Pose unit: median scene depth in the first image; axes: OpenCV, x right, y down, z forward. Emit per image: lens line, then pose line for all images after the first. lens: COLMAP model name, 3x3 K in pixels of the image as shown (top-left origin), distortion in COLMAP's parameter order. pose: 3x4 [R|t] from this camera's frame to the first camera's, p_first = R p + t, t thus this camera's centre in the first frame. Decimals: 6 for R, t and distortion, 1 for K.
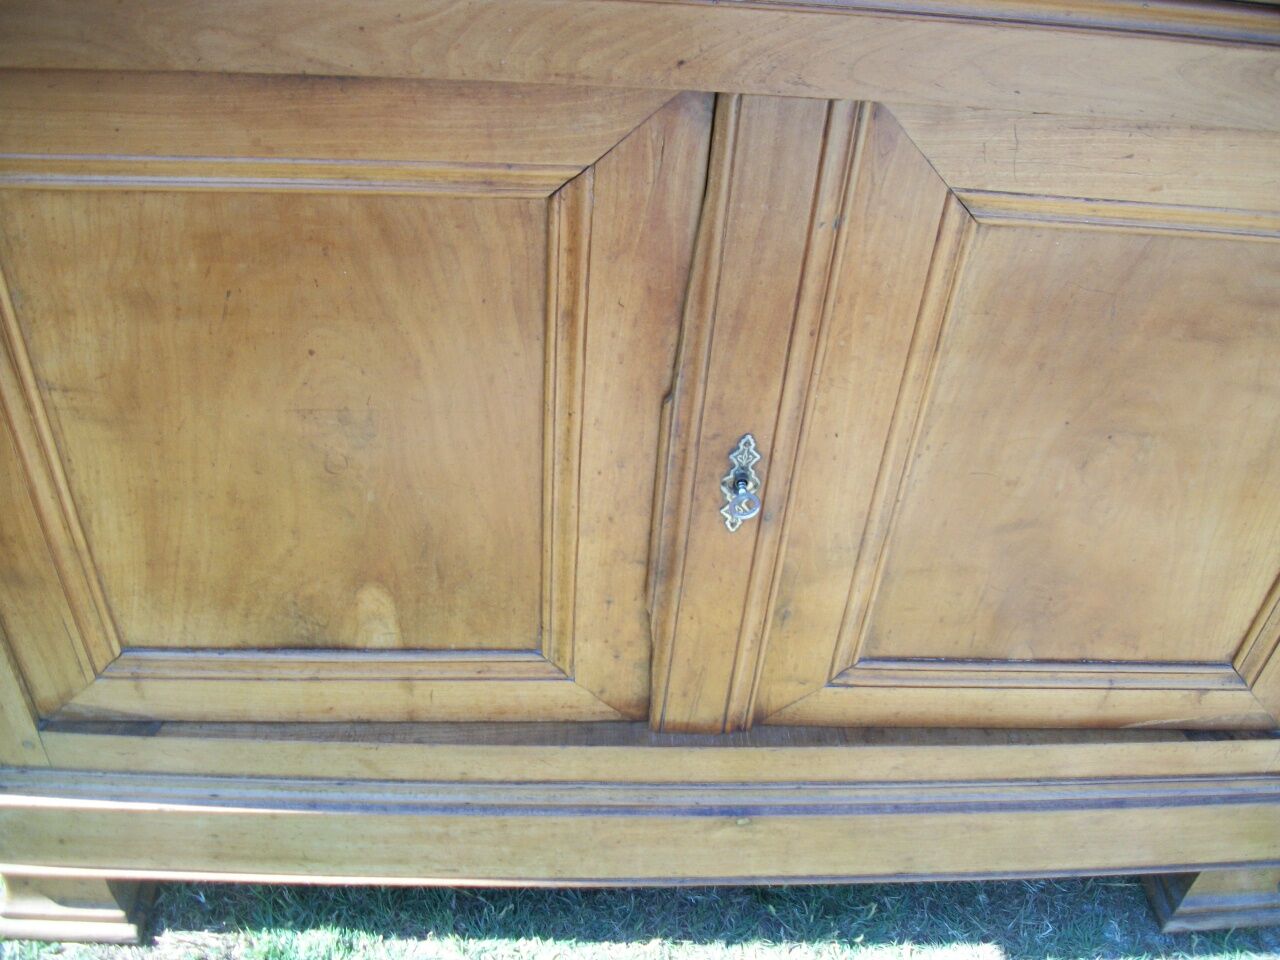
lens RADIAL K [[1228.7, 0, 647.6], [0, 1228.7, 481.3], [0, 0, 1]] dist [-0.111299, 0.000000]
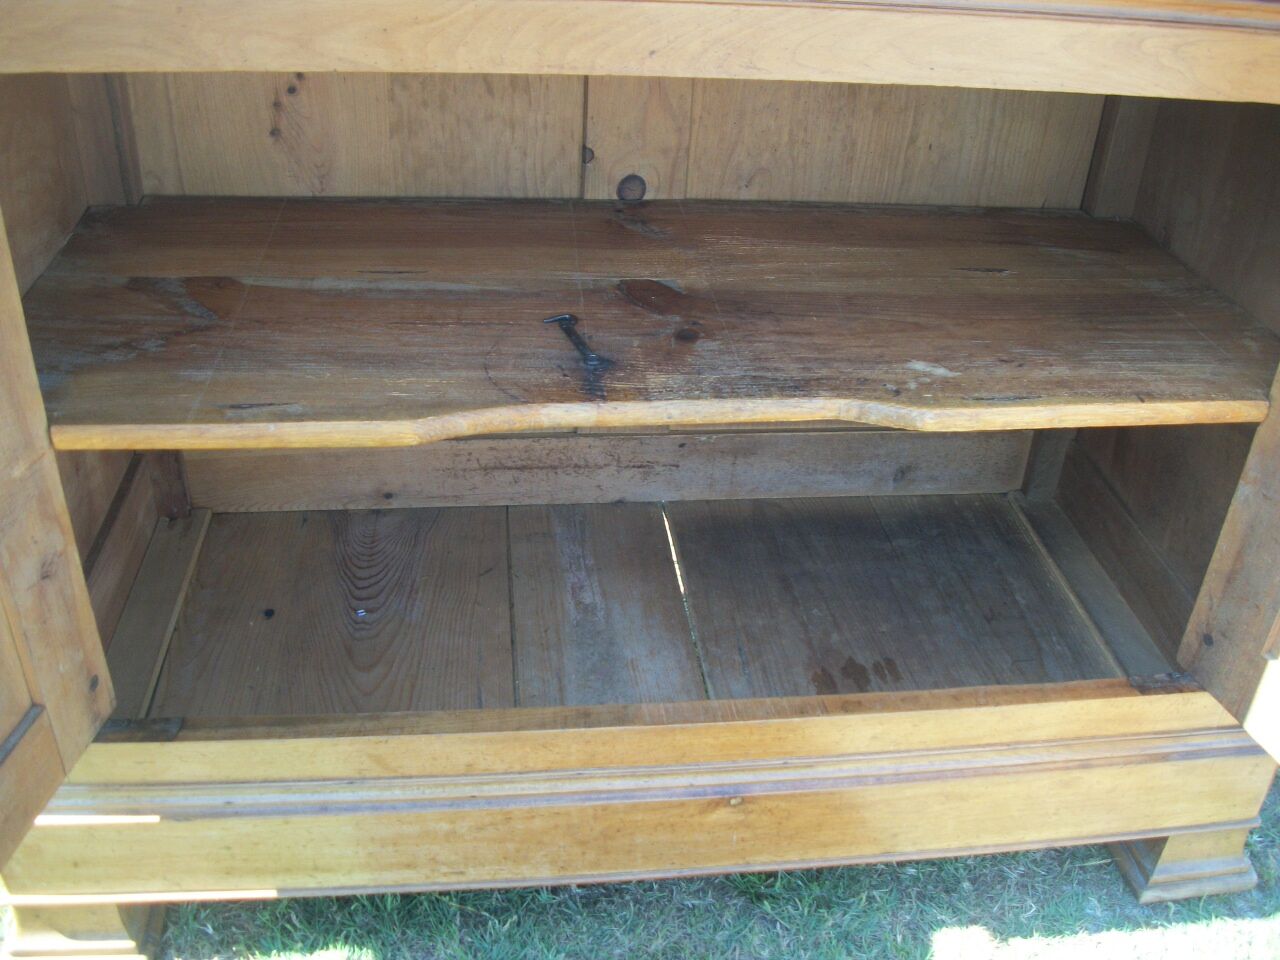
lens RADIAL K [[1228.7, 0, 647.6], [0, 1228.7, 480.7], [0, 0, 1]] dist [-0.111299, 0.000000]
pose [[0.997013, -0.054953, 0.054269, -0.040770], [0.061720, 0.989312, -0.132106, 0.144207], [-0.046429, 0.135061, 0.989749, -0.080018]]
